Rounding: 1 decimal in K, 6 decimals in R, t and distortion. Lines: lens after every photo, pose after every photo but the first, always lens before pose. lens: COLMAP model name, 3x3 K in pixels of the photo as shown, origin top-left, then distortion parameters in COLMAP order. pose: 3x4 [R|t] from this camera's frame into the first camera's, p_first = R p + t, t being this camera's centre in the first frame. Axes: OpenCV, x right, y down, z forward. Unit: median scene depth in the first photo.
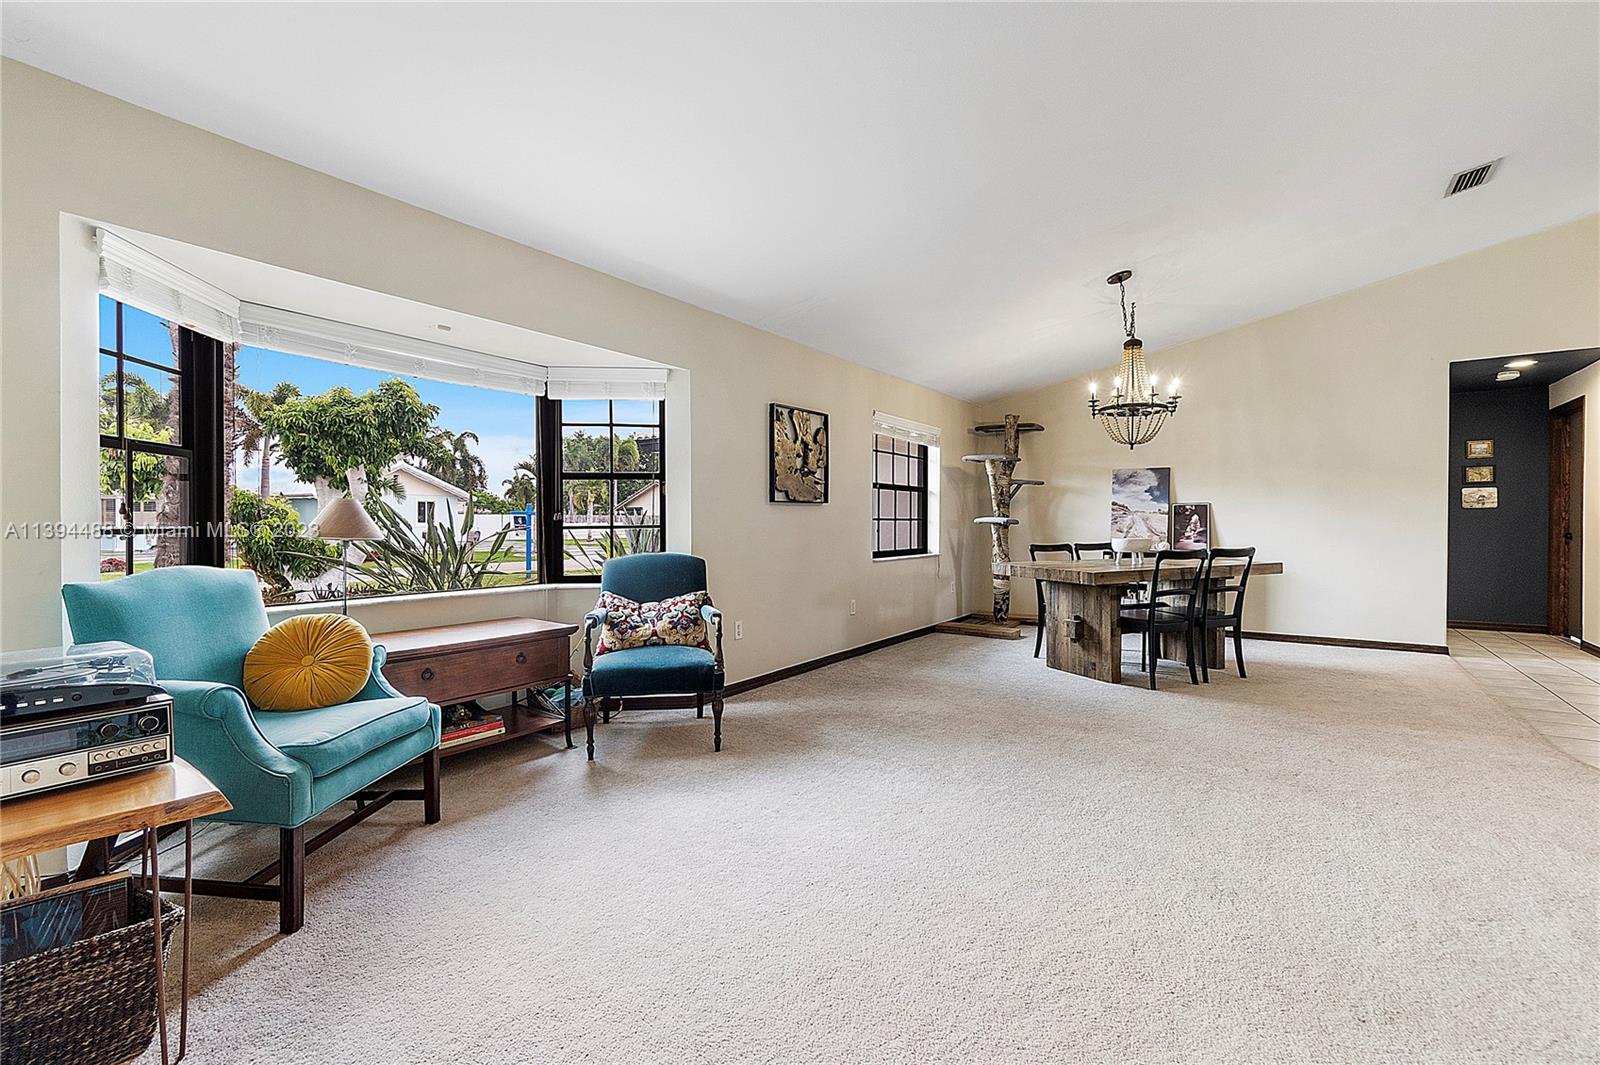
lens RADIAL K [[689.5, 0, 798.8], [0, 689.5, 527.5], [0, 0, 1]] dist [-0.006379, 0.000257]
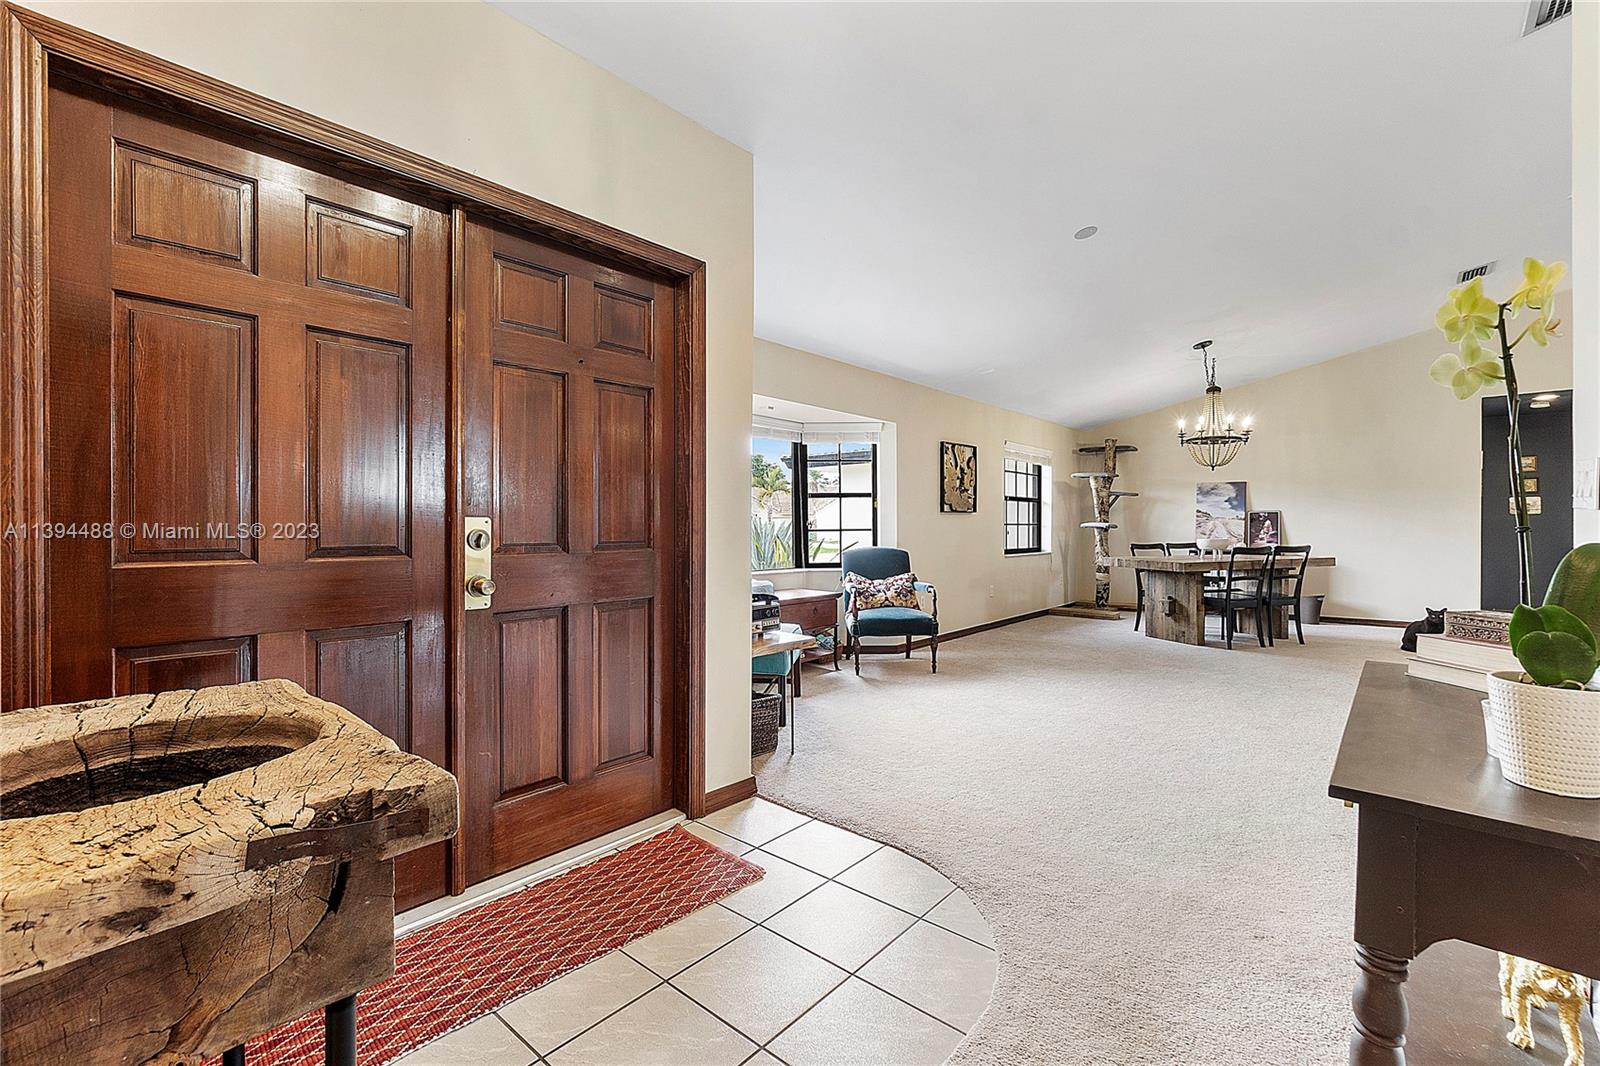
lens RADIAL K [[689.5, 0, 798.8], [0, 689.5, 528.0], [0, 0, 1]] dist [-0.006379, 0.000257]
pose [[0.995587, -0.000154, -0.093844, -0.178234], [-0.000346, 0.999986, -0.005308, 0.002450], [0.093843, 0.005317, 0.995573, -0.377232]]
